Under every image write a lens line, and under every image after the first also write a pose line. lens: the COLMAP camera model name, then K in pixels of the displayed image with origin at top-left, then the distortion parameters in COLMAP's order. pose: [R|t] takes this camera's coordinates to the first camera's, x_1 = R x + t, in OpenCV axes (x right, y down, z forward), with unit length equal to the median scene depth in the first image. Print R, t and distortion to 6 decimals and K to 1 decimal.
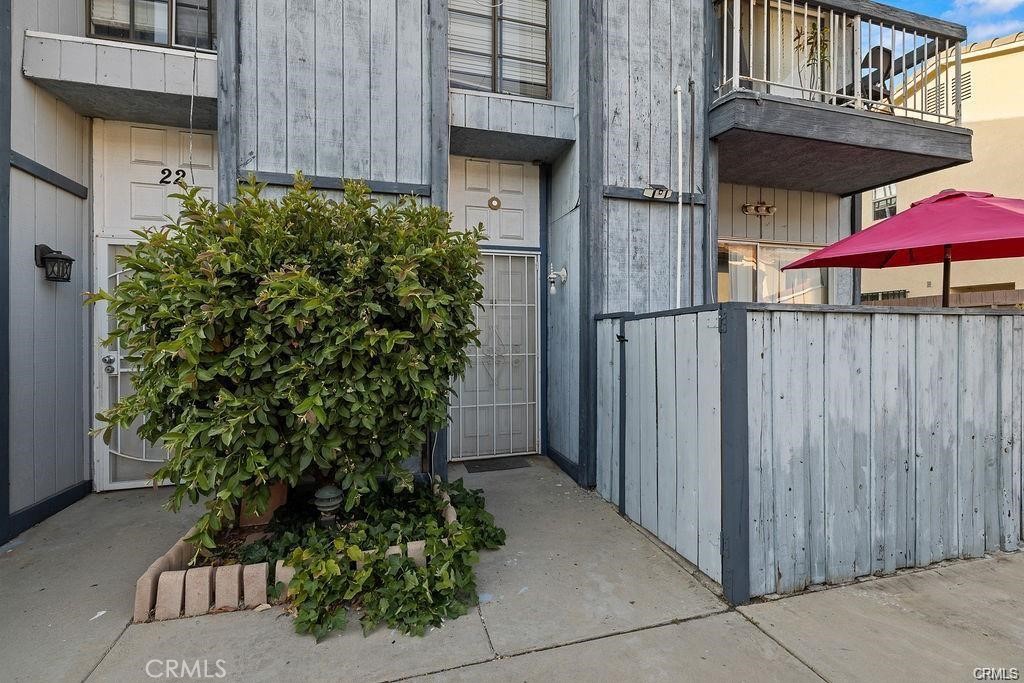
lens RADIAL K [[429.9, 0, 511.2], [0, 429.9, 336.2], [0, 0, 1]] dist [0.003050, 0.000715]
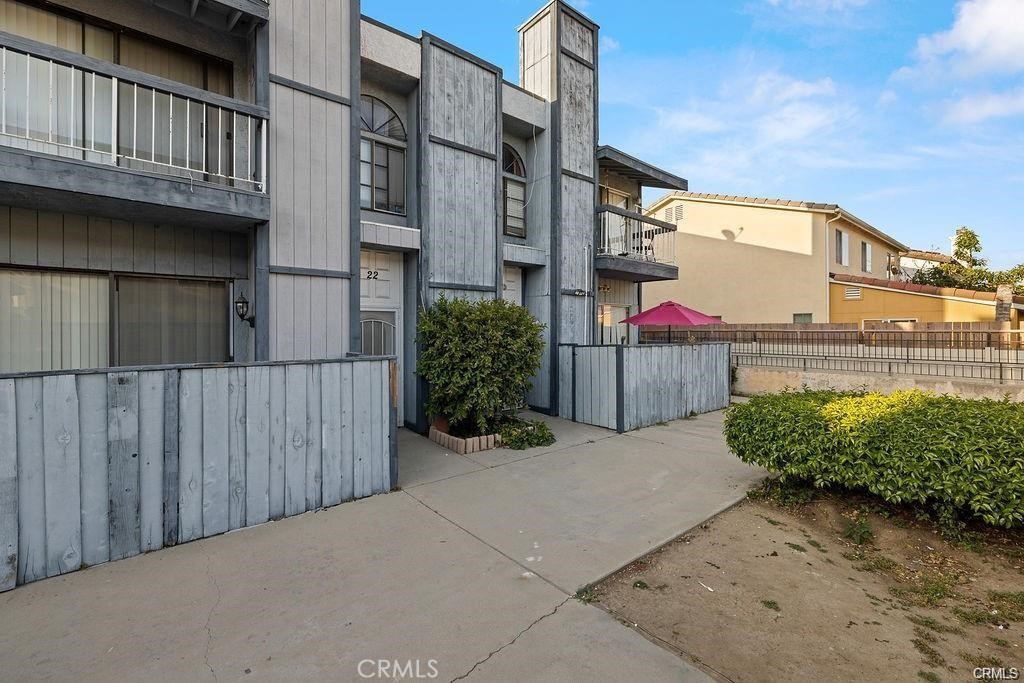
lens RADIAL K [[429.9, 0, 512.4], [0, 429.9, 336.8], [0, 0, 1]] dist [0.003050, 0.000715]
pose [[0.911025, -0.002664, 0.412343, -1.044677], [-0.000453, 0.999972, 0.007462, -0.106163], [-0.412351, -0.006985, 0.910998, -1.093155]]
